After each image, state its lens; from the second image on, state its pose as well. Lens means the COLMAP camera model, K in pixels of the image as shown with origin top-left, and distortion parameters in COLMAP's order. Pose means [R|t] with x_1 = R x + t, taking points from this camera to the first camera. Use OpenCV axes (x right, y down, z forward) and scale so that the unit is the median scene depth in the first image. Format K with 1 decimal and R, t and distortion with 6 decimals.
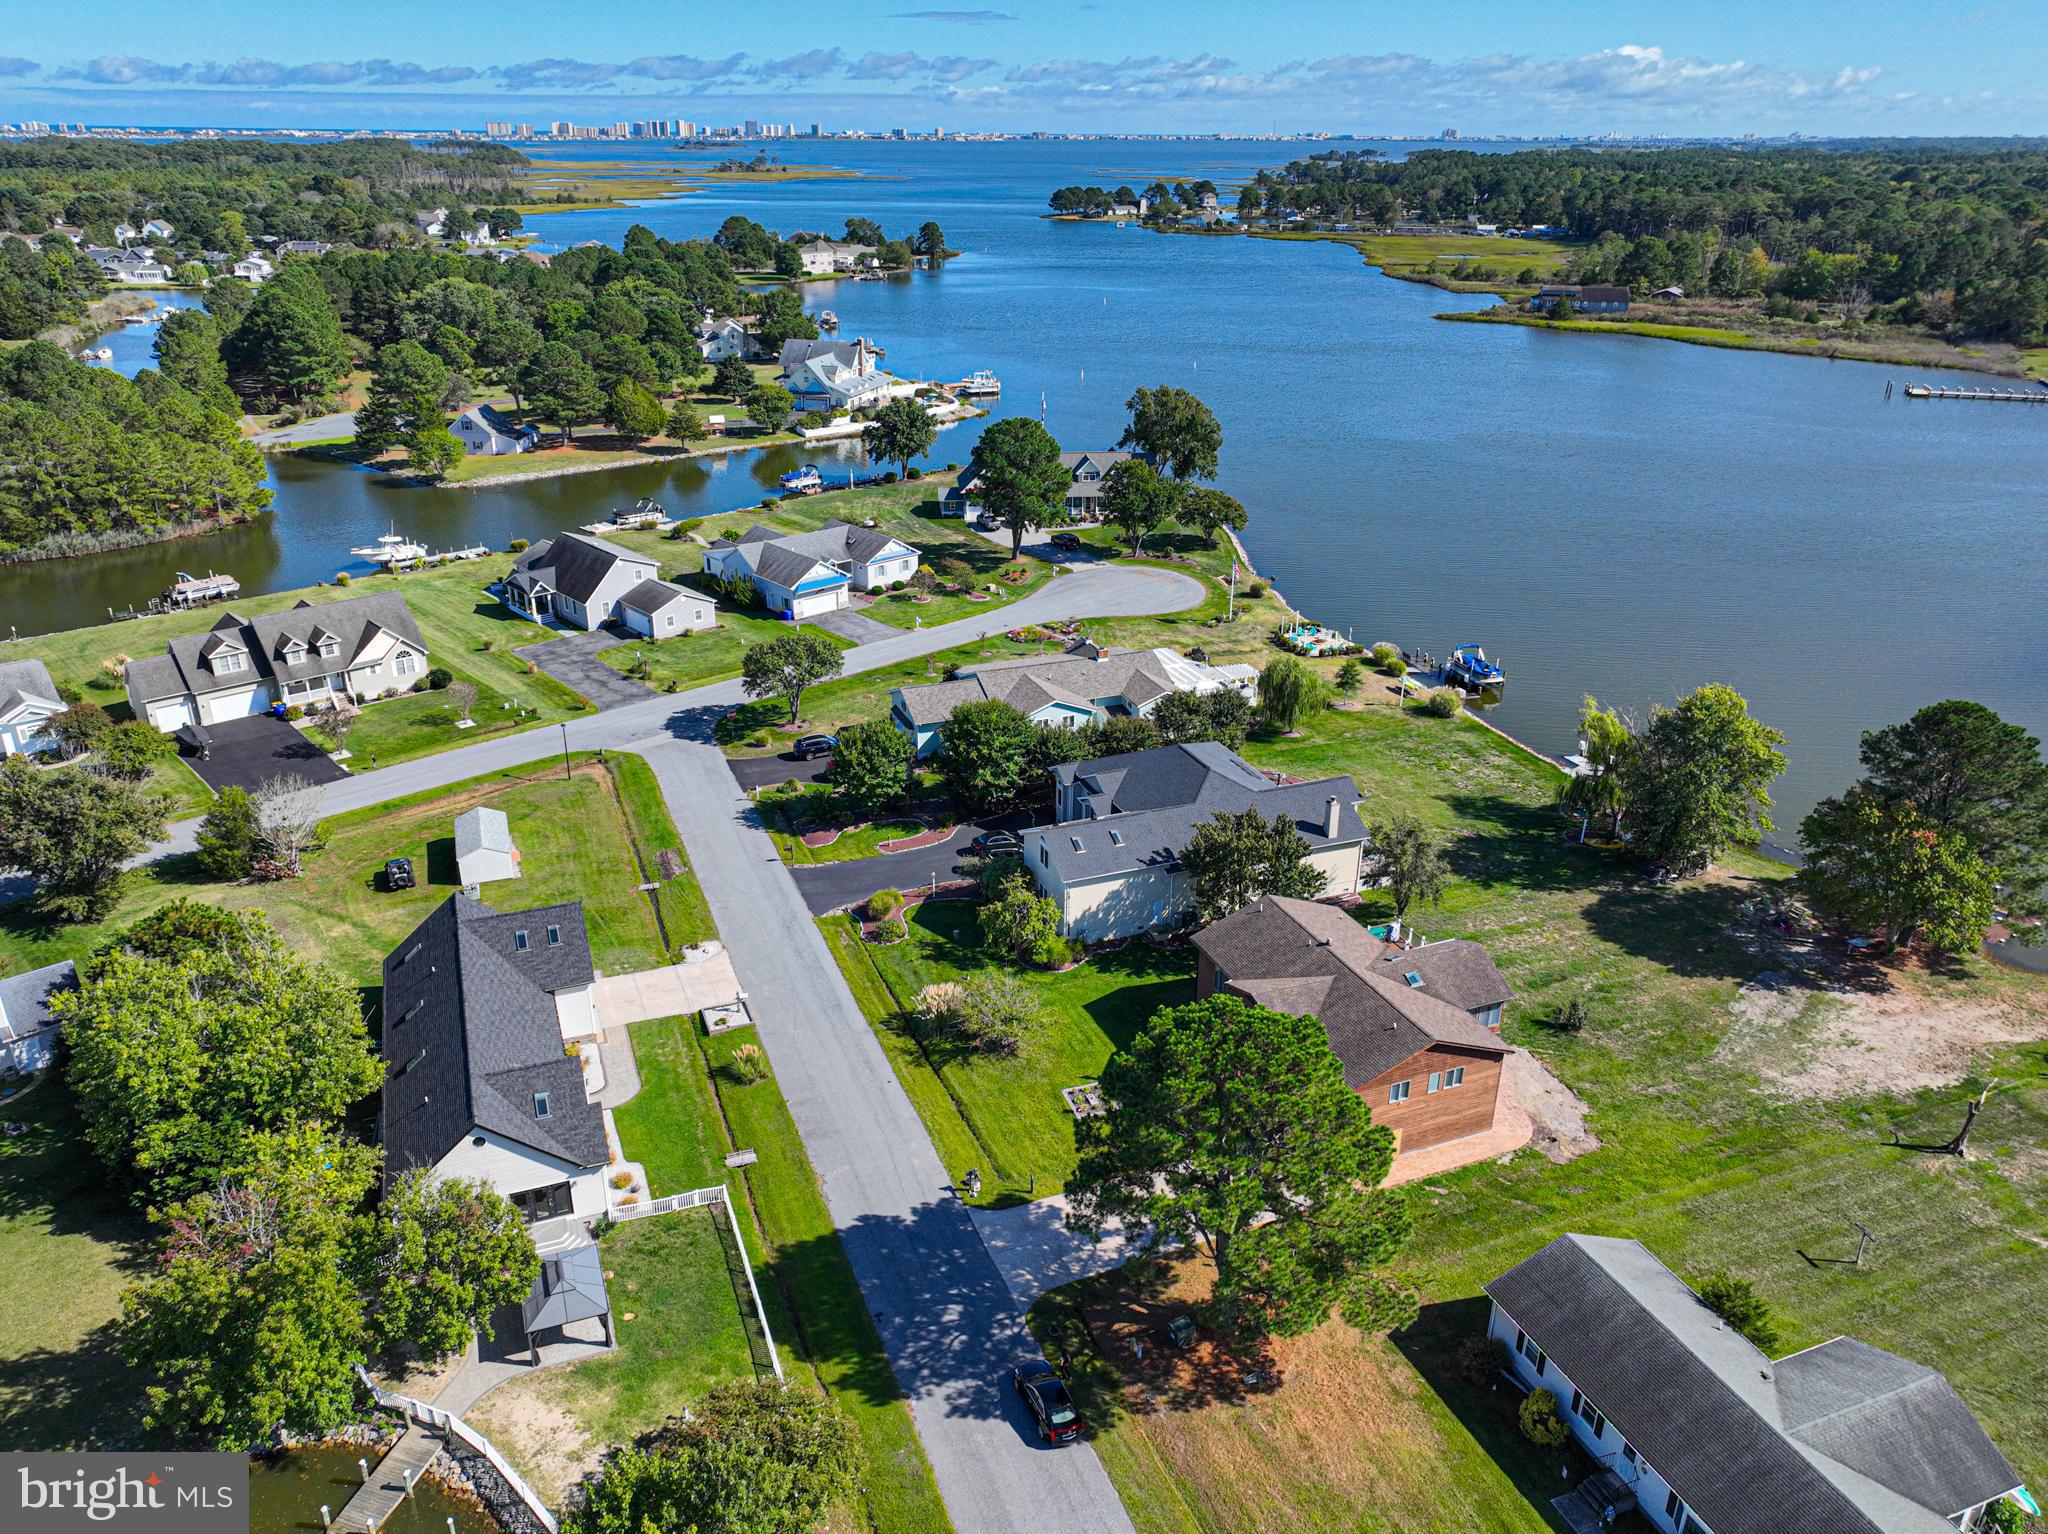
lens RADIAL K [[1479.1, 0, 1024.0], [0, 1479.1, 767.0], [0, 0, 1]] dist [-0.003213, 0.020896]
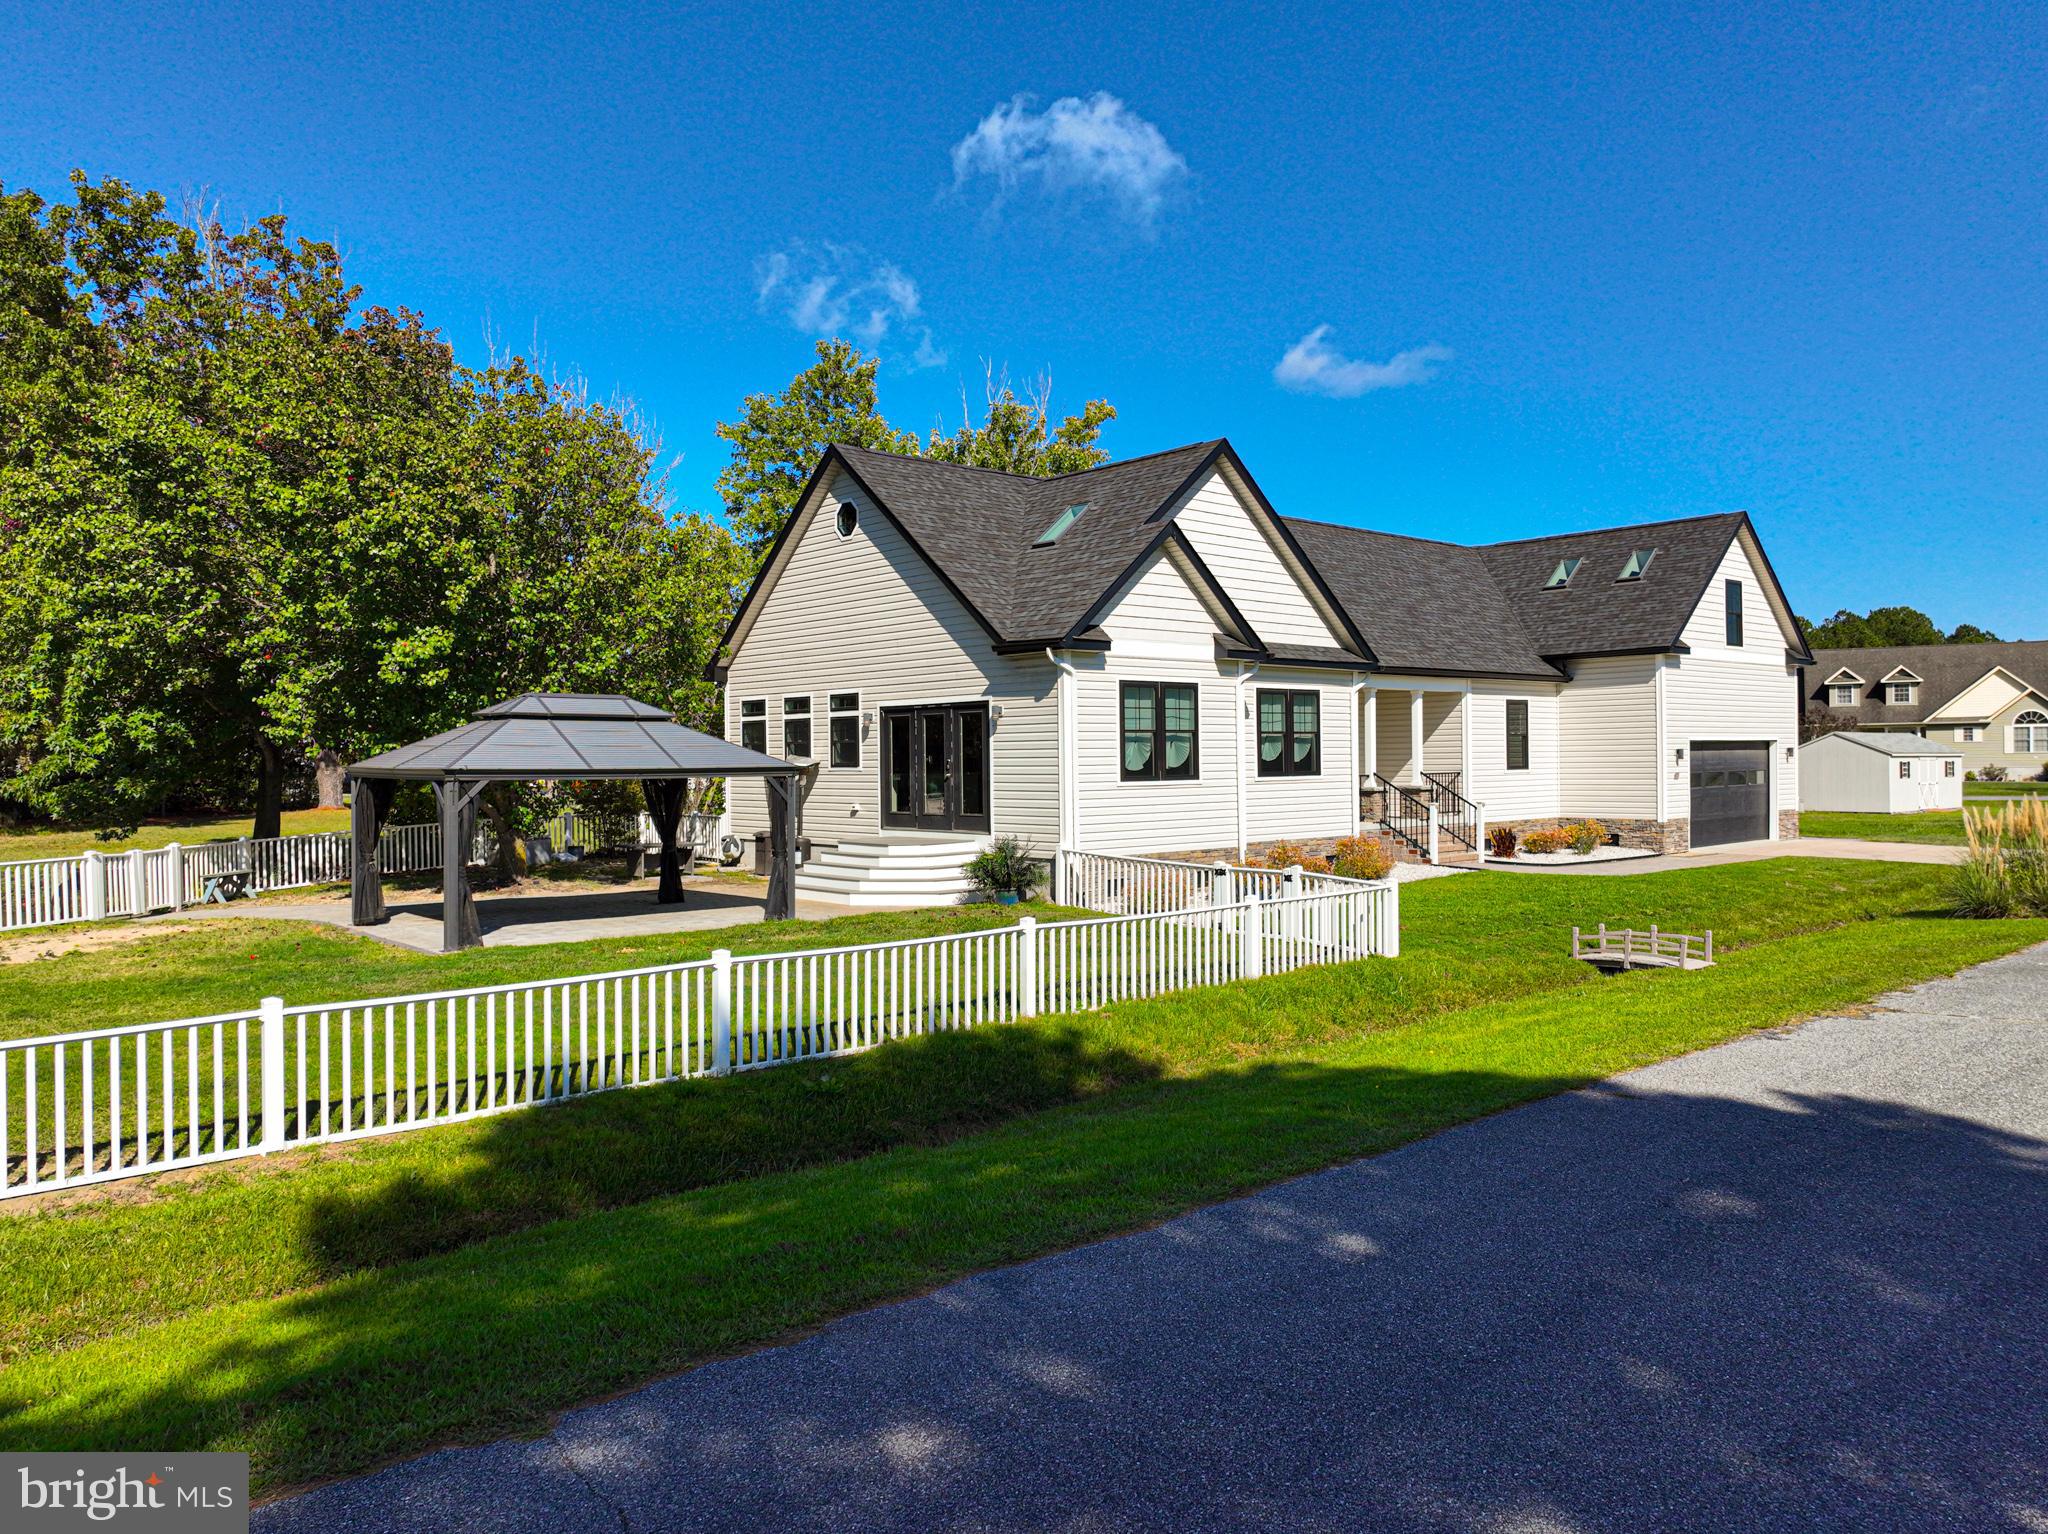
lens RADIAL K [[1444.5, 0, 1027.0], [0, 1444.5, 766.3], [0, 0, 1]] dist [-0.005718, 0.025166]
pose [[0.344759, -0.008483, -0.938653, -0.007387], [-0.356707, 0.923763, -0.139364, 0.166810], [0.868275, 0.382871, 0.315450, 0.459444]]
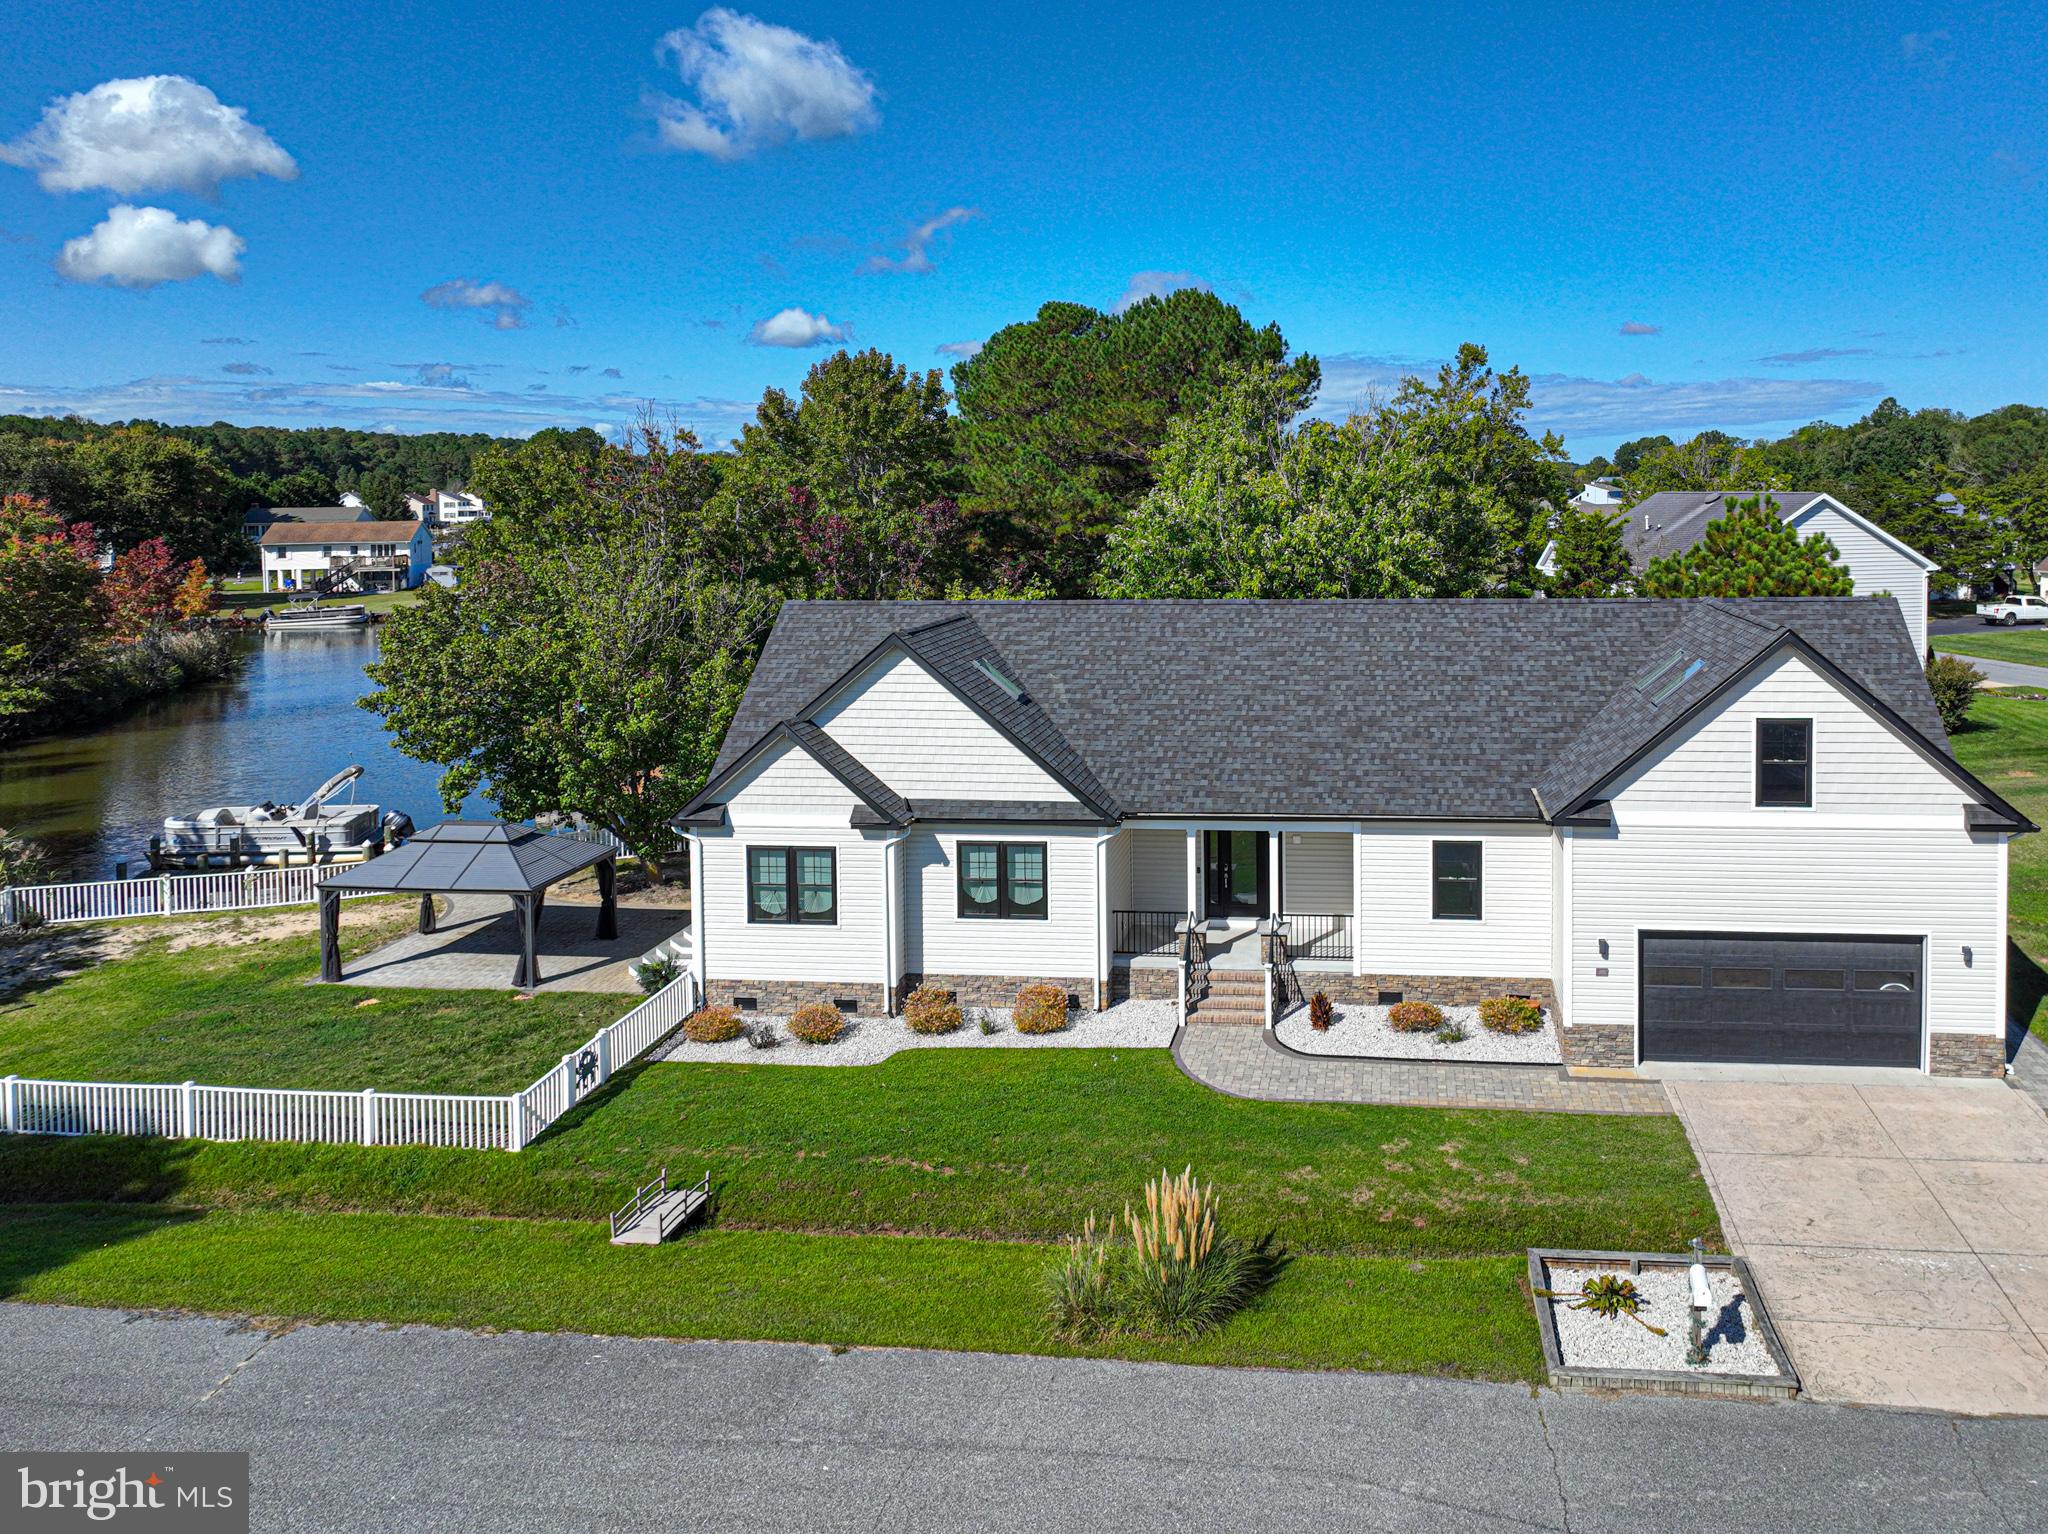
lens RADIAL K [[1503.3, 0, 1254.5], [0, 1503.3, 589.9], [0, 0, 1]] dist [0.004908, -0.001404]
pose [[-0.454785, 0.056756, -0.888791, -0.000562], [-0.347971, 0.907317, 0.235992, 0.032060], [0.819809, 0.416599, -0.392884, 0.632484]]
